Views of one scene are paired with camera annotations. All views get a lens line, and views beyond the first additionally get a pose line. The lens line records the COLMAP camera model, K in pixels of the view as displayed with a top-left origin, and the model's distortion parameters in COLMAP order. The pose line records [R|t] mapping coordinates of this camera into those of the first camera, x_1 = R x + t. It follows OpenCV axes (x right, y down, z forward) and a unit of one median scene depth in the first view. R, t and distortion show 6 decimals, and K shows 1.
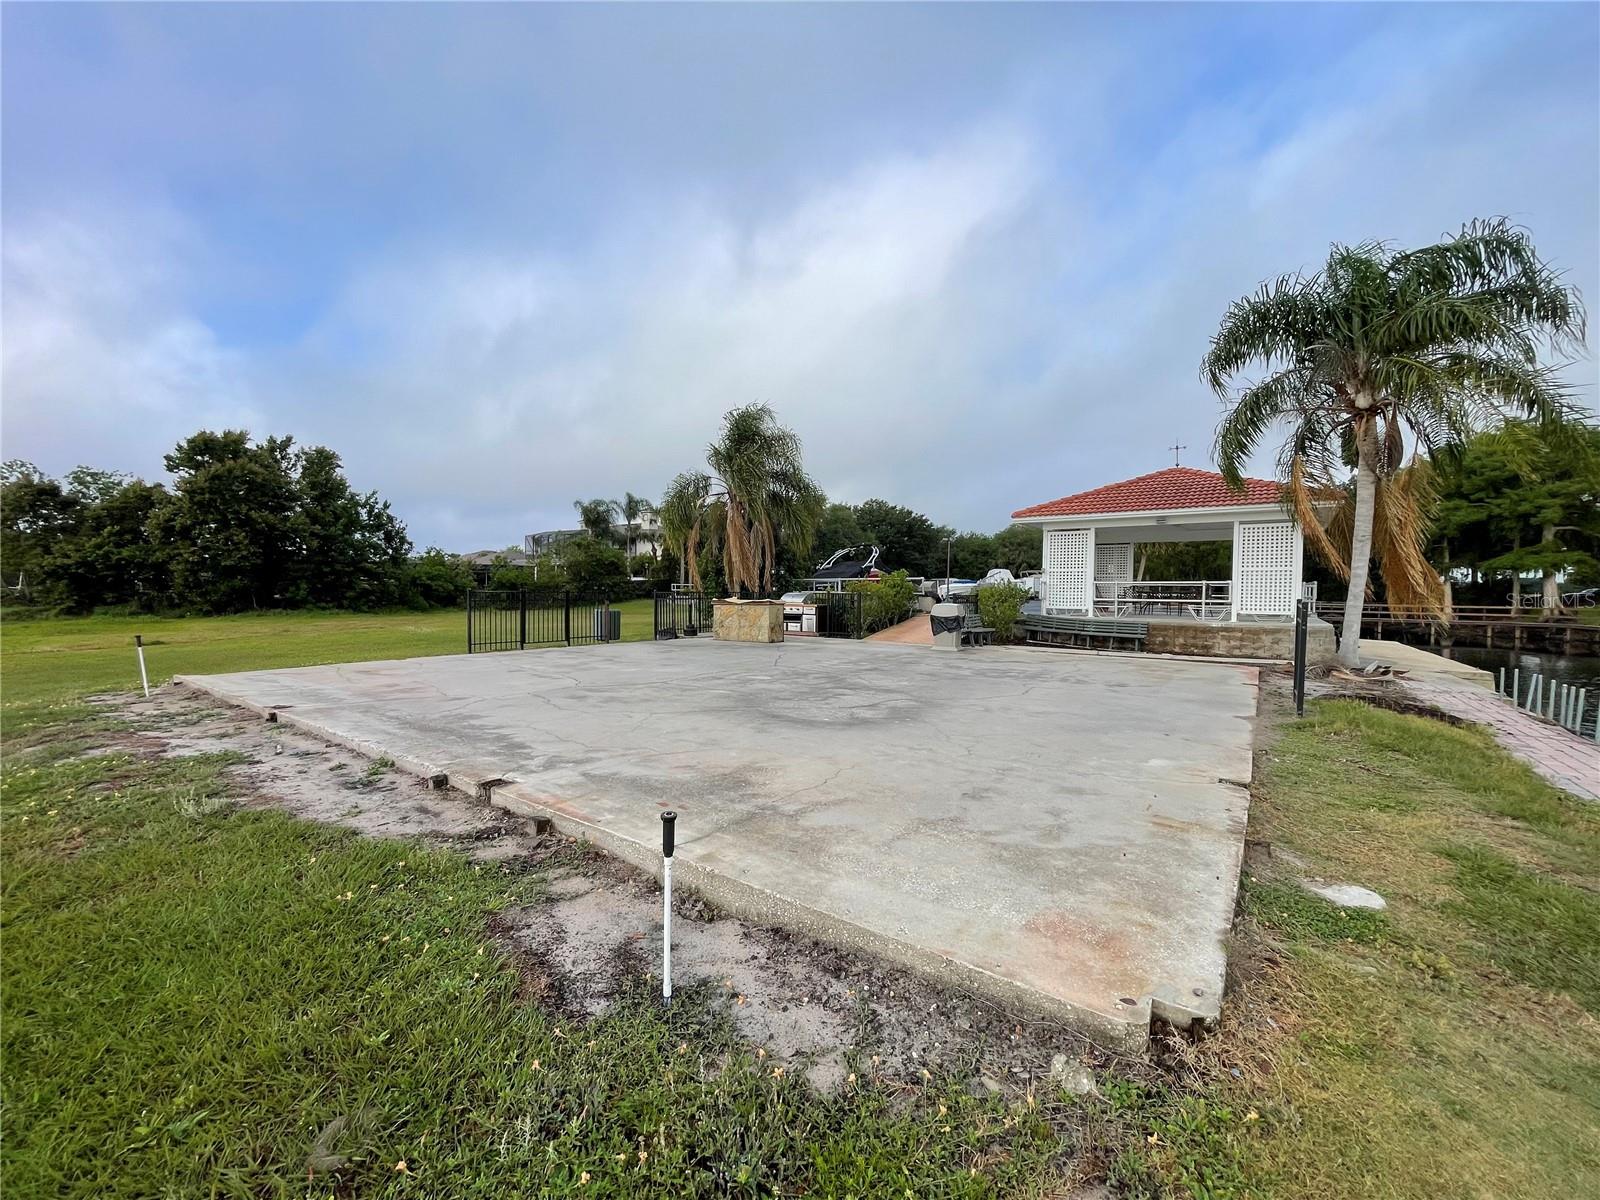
lens RADIAL K [[635.3, 0, 801.4], [0, 635.3, 616.1], [0, 0, 1]] dist [-0.002079, -0.001033]
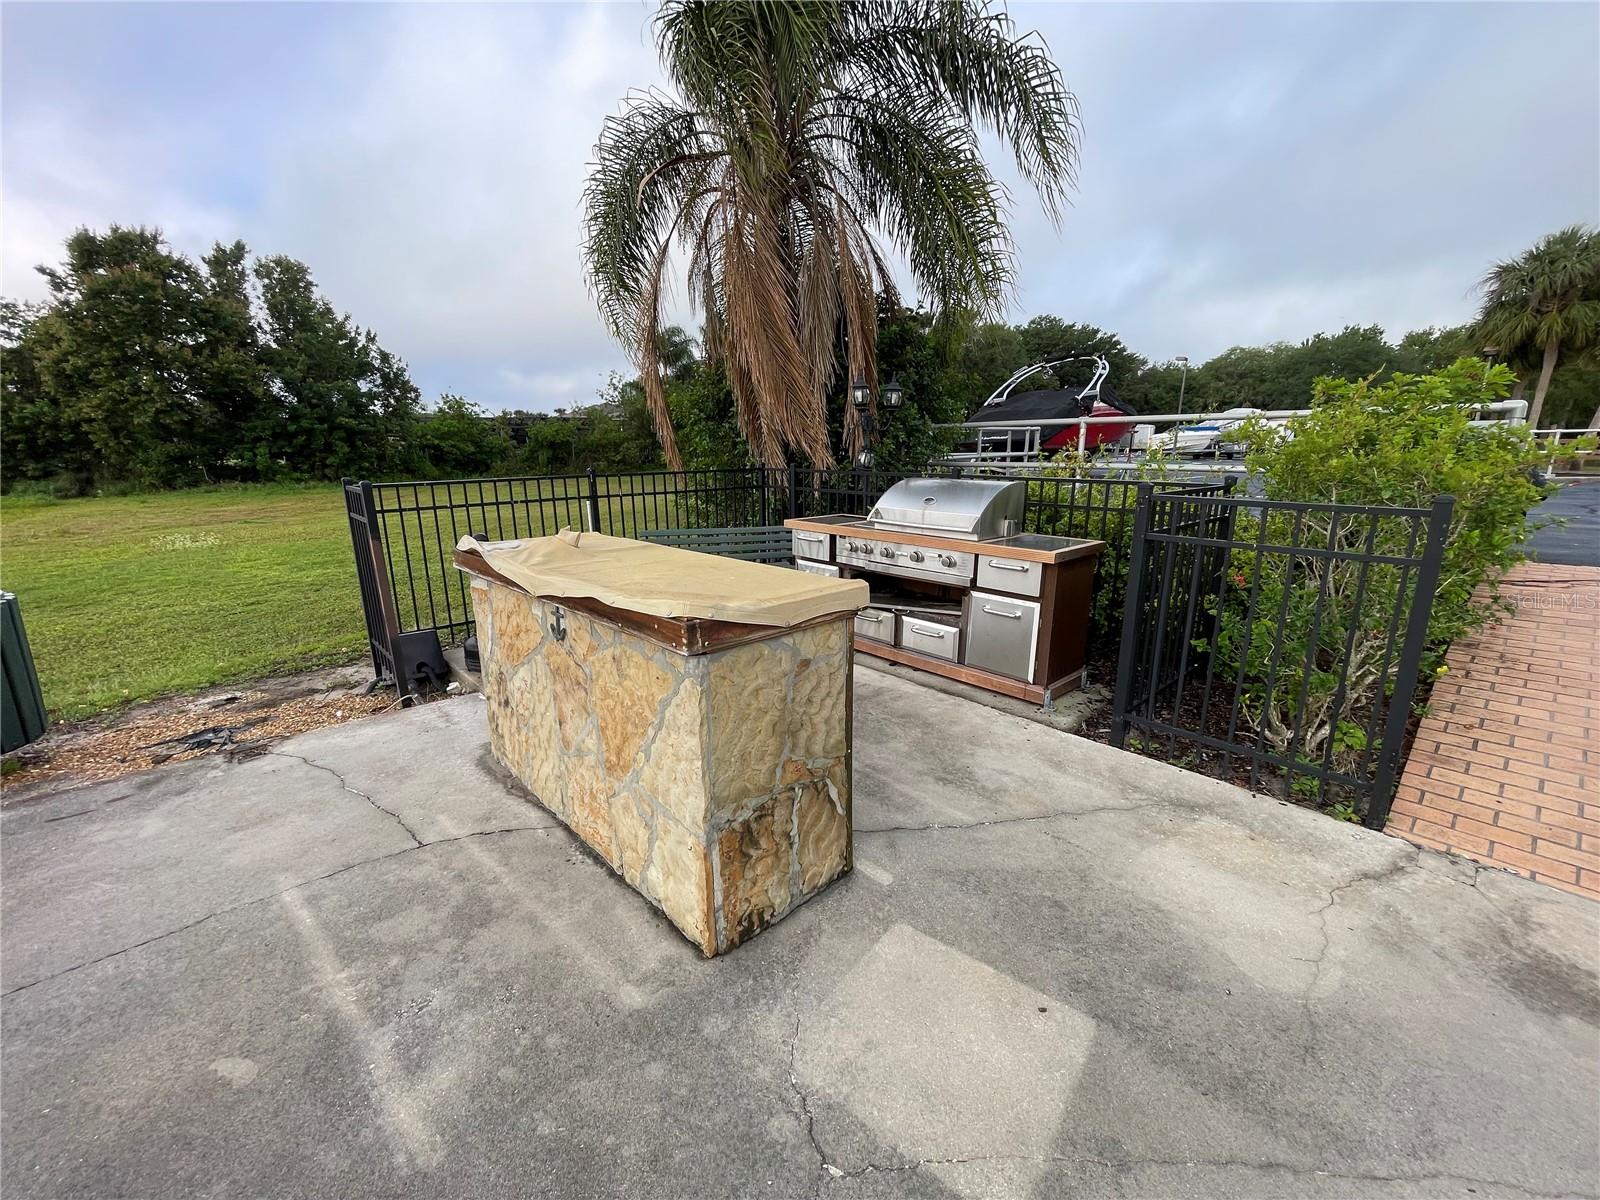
lens RADIAL K [[635.3, 0, 796.2], [0, 635.3, 597.5], [0, 0, 1]] dist [-0.002079, -0.001033]
pose [[0.977783, 0.035667, -0.206564, -0.006419], [0.005425, 0.980782, 0.195030, -0.022065], [0.209551, -0.191818, 0.958798, 0.425508]]
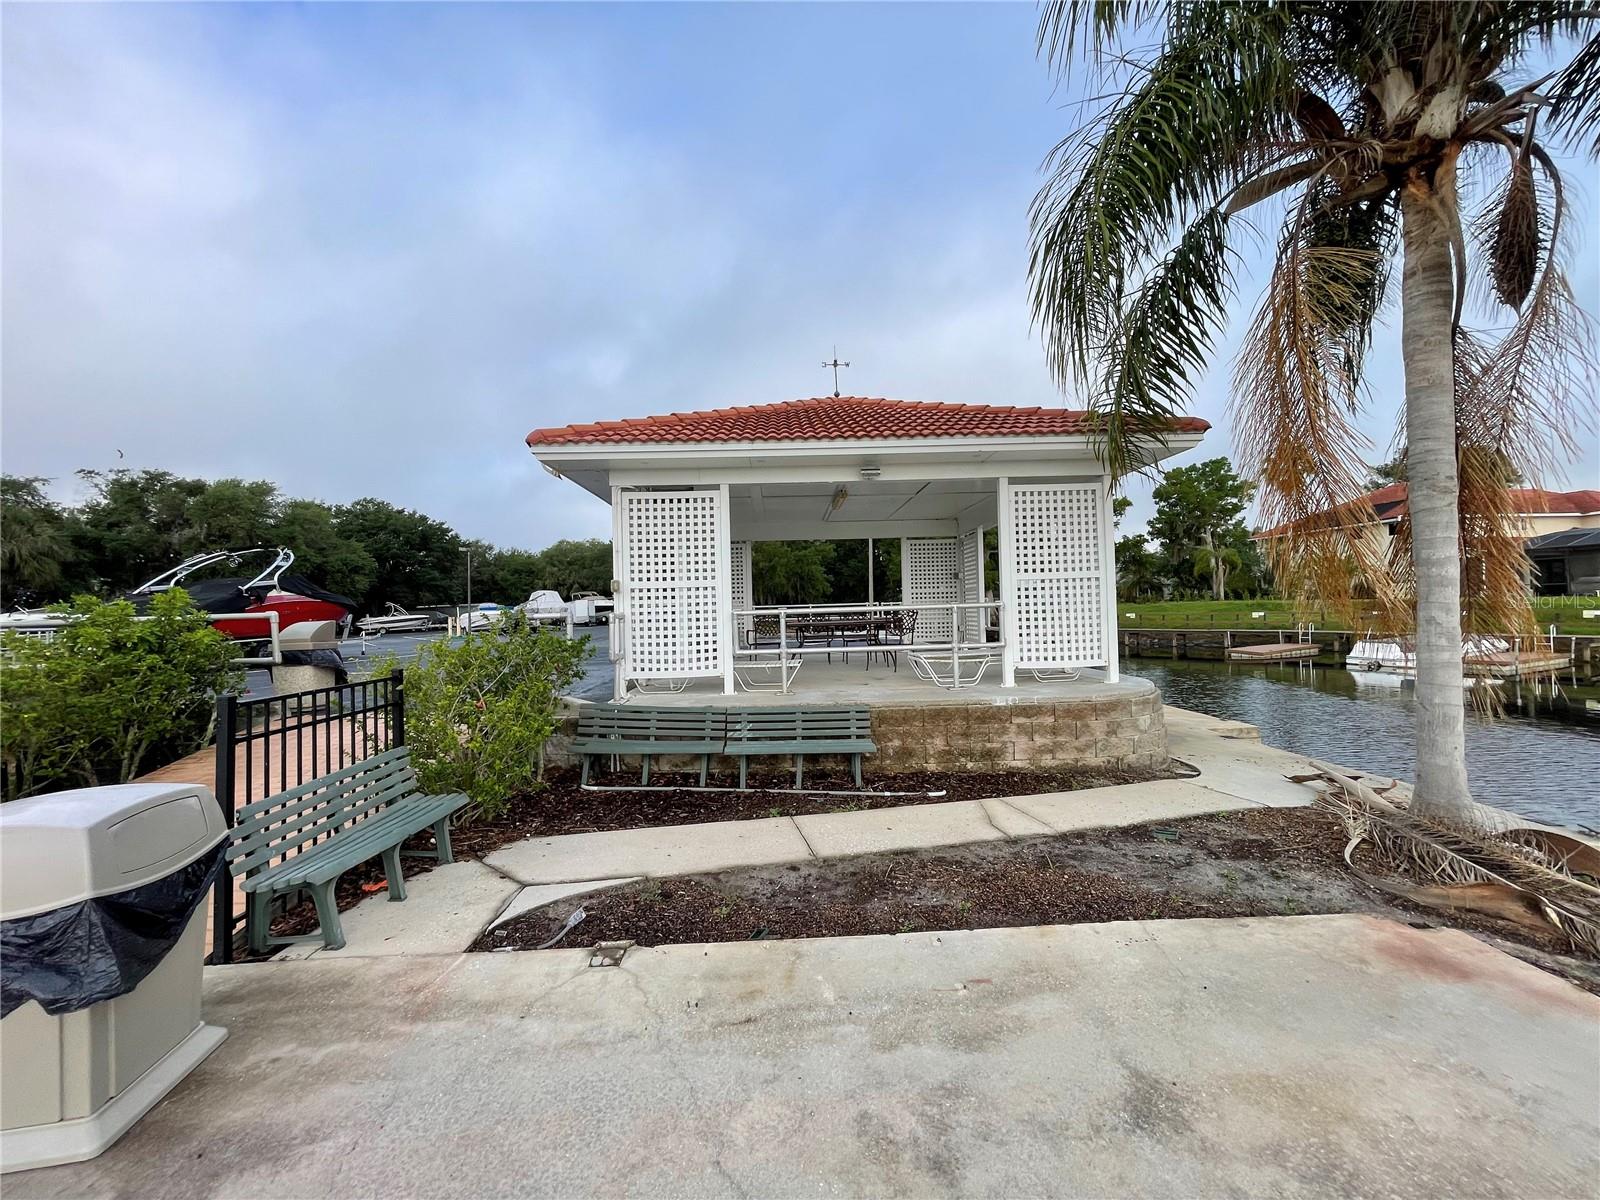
lens RADIAL K [[635.3, 0, 772.3], [0, 635.3, 601.4], [0, 0, 1]] dist [-0.002079, -0.001033]
pose [[0.804631, -0.024893, 0.593253, 0.123542], [0.059271, 0.997498, -0.038534, -0.022852], [-0.590809, 0.066168, 0.804094, 0.346344]]
